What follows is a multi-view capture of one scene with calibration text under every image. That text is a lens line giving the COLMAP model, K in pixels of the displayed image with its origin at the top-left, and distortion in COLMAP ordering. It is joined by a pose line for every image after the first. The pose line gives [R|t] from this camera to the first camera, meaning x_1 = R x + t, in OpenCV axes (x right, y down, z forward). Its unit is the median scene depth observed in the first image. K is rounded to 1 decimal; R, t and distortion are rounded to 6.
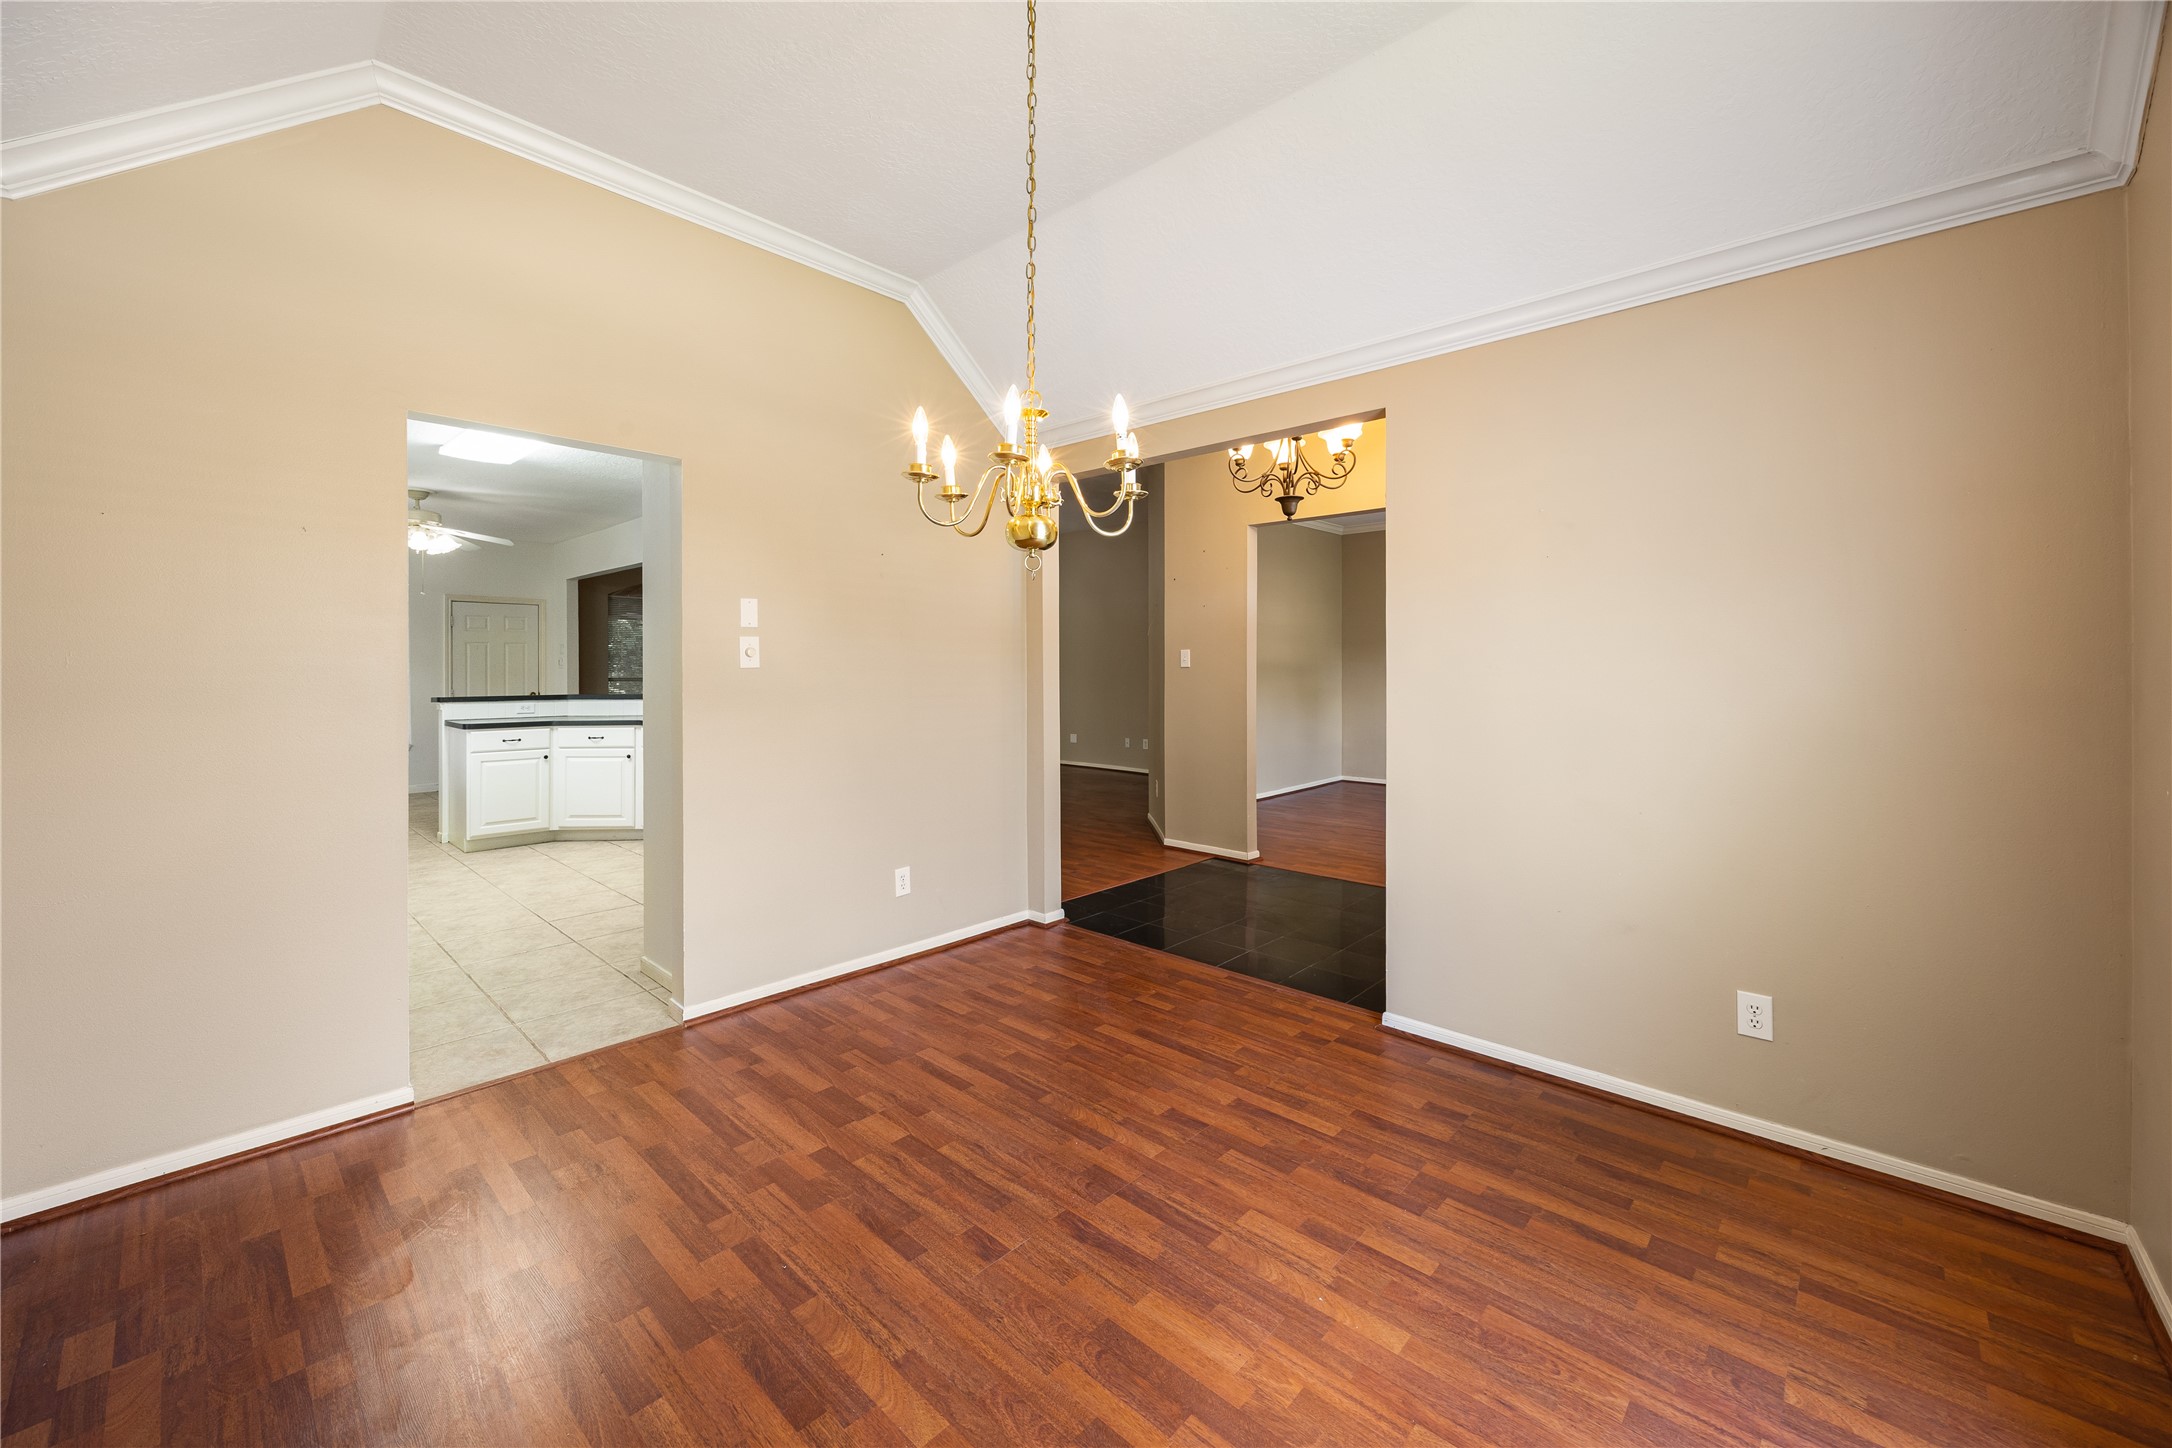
lens RADIAL K [[850.6, 0, 1093.6], [0, 850.6, 662.0], [0, 0, 1]] dist [-0.003044, -0.000204]
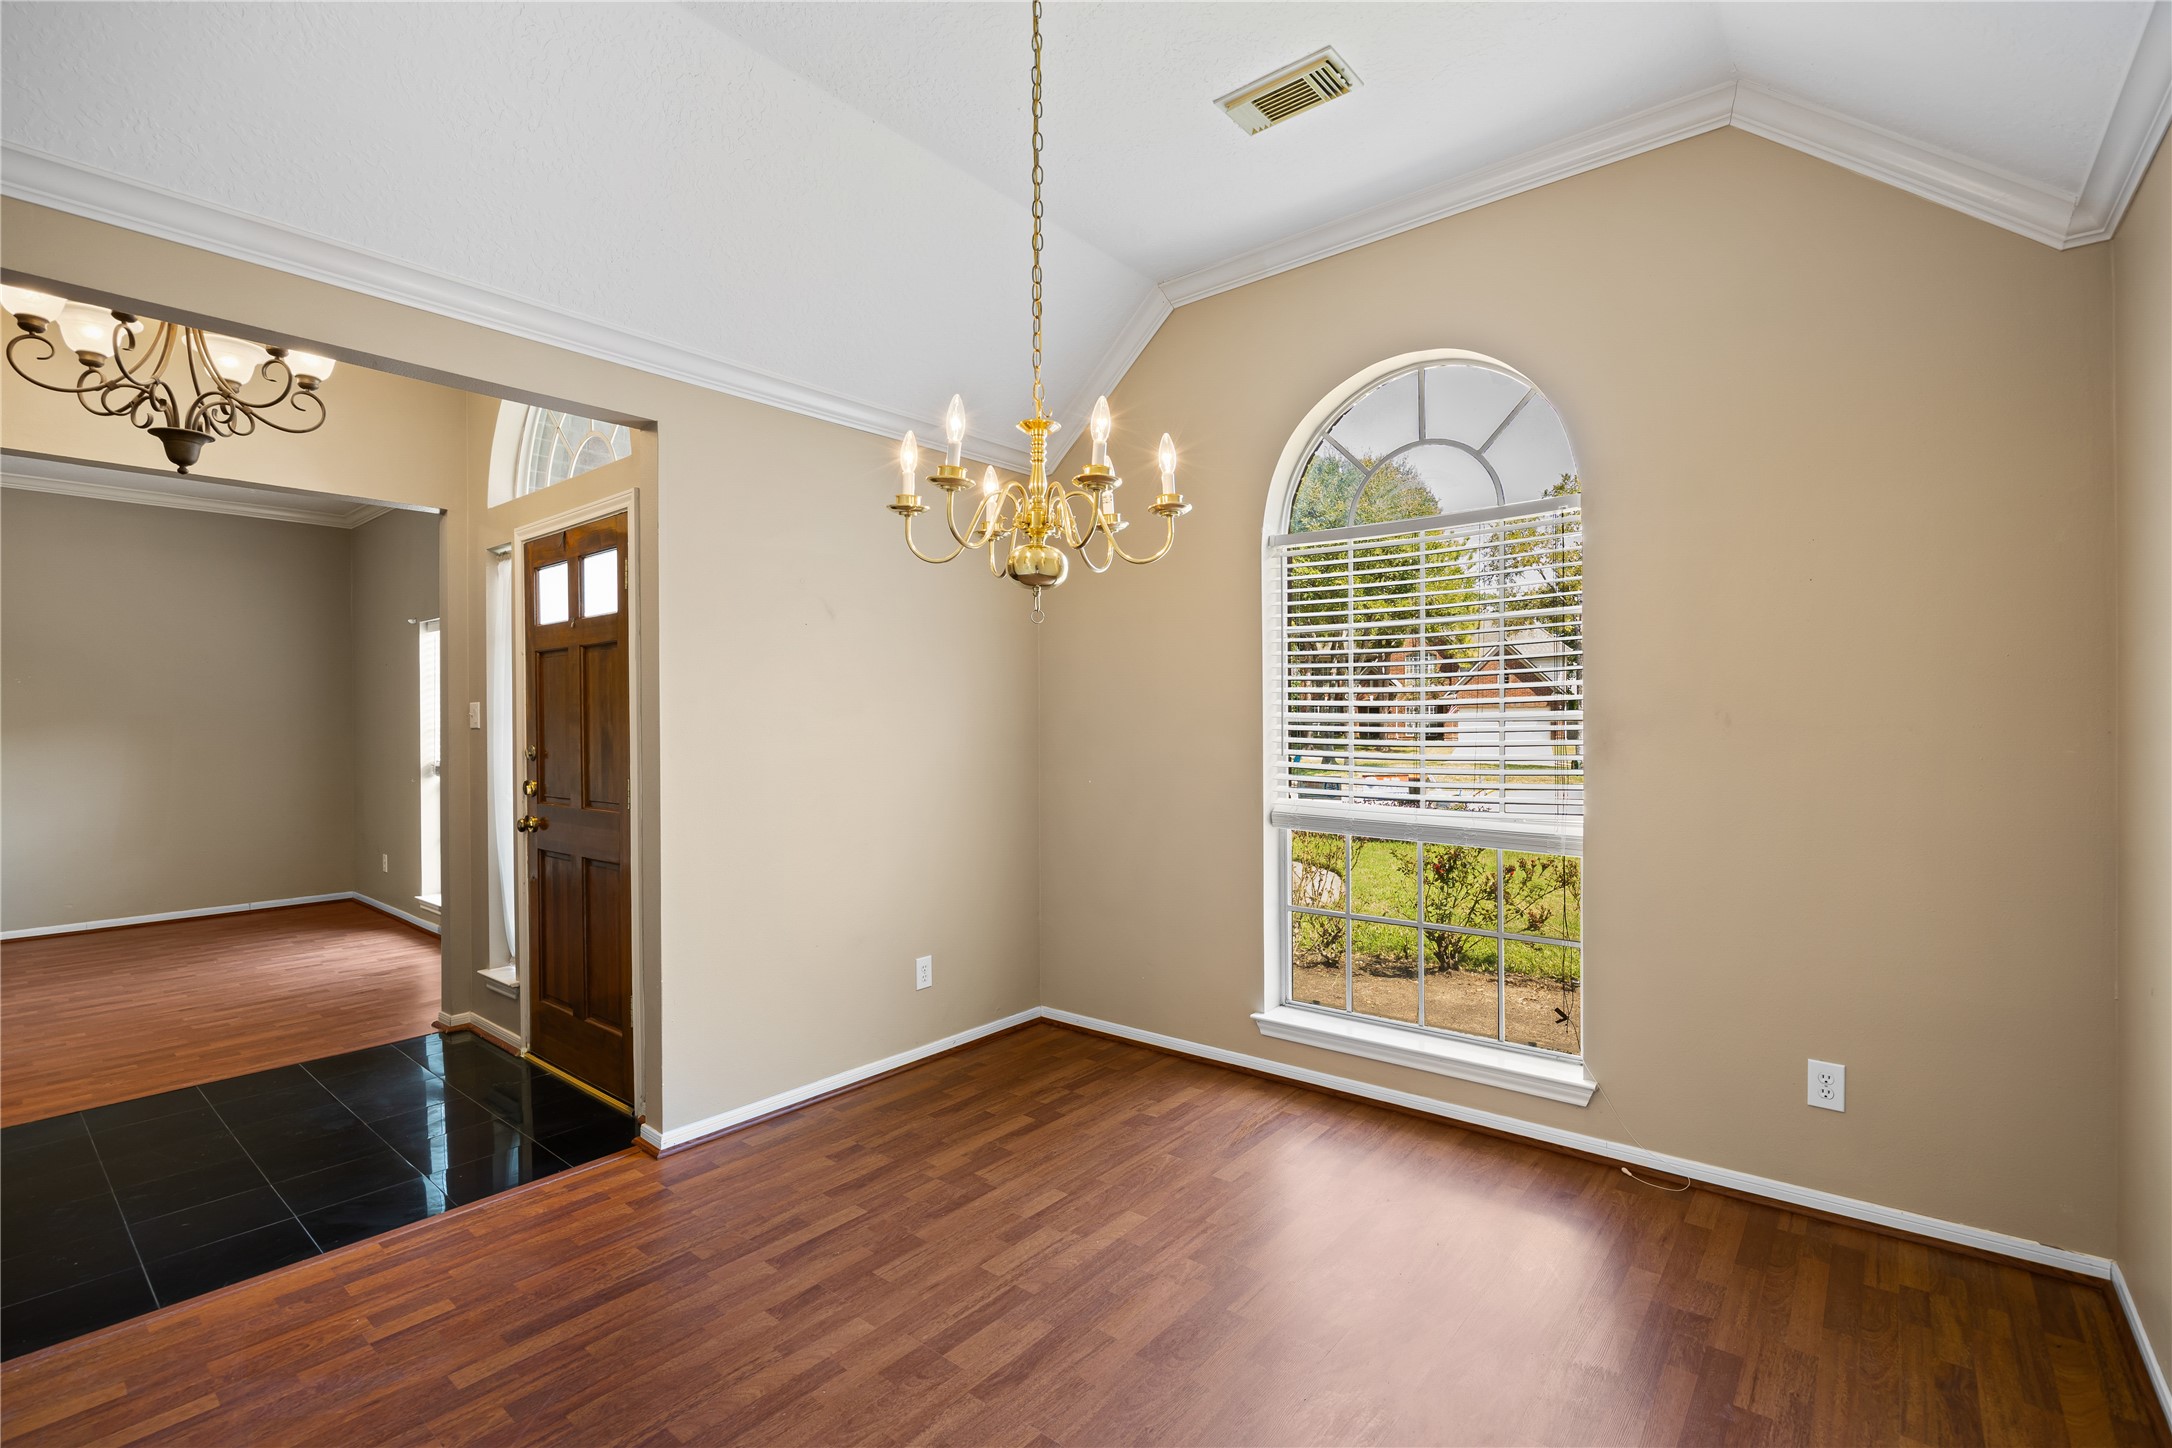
lens RADIAL K [[992.4, 0, 1078.2], [0, 992.4, 723.8], [0, 0, 1]] dist [-0.015255, 0.000879]
pose [[-0.060258, -0.004438, 0.998173, -0.880335], [0.003209, 0.999984, 0.004640, -0.001324], [-0.998178, 0.003483, -0.060243, 0.852844]]
